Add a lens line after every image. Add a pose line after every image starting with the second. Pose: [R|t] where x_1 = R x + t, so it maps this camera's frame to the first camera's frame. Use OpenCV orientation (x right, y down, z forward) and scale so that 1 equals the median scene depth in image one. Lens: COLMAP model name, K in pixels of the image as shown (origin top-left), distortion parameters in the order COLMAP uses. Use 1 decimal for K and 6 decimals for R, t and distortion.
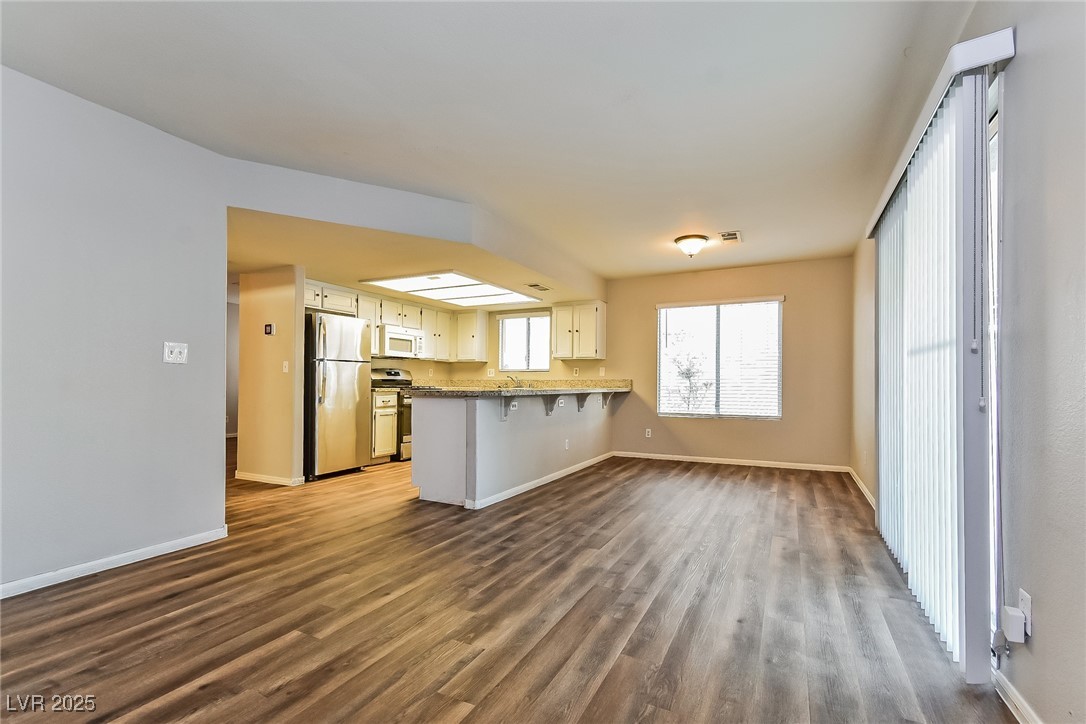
lens RADIAL K [[493.0, 0, 541.3], [0, 493.0, 380.2], [0, 0, 1]] dist [-0.001734, -0.000468]
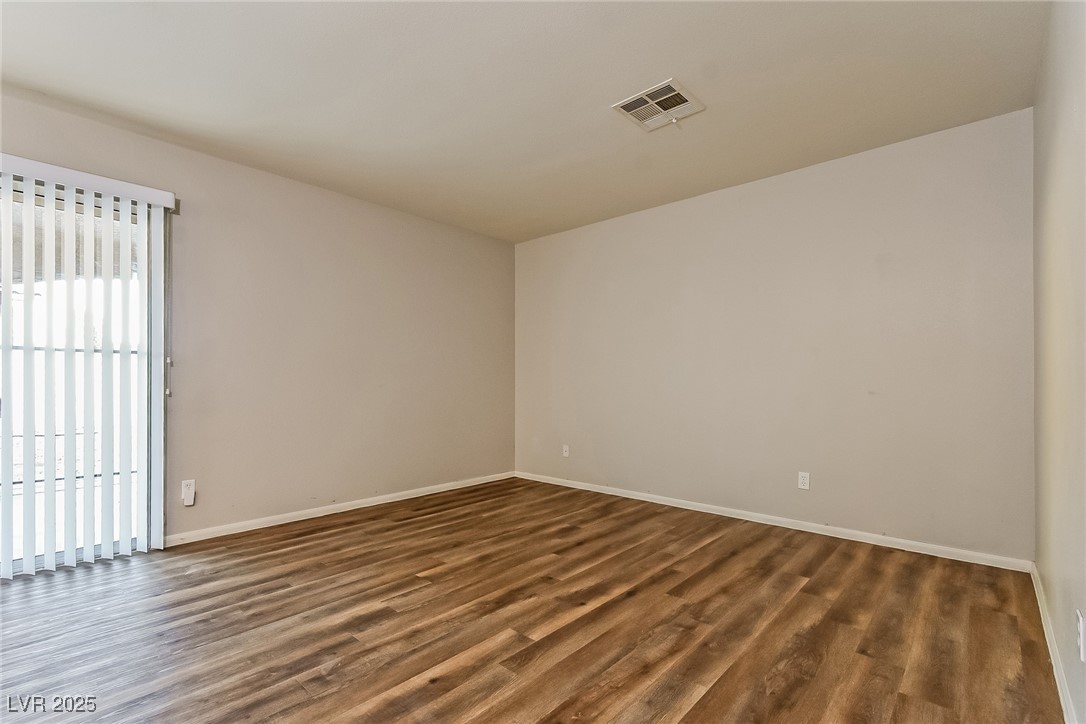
lens RADIAL K [[493.0, 0, 542.7], [0, 493.0, 372.9], [0, 0, 1]] dist [-0.001734, -0.000468]
pose [[-0.965957, -0.000633, 0.258701, -0.778910], [-0.006808, 0.999713, -0.022977, 0.002826], [-0.258612, -0.023956, -0.965684, 1.987114]]
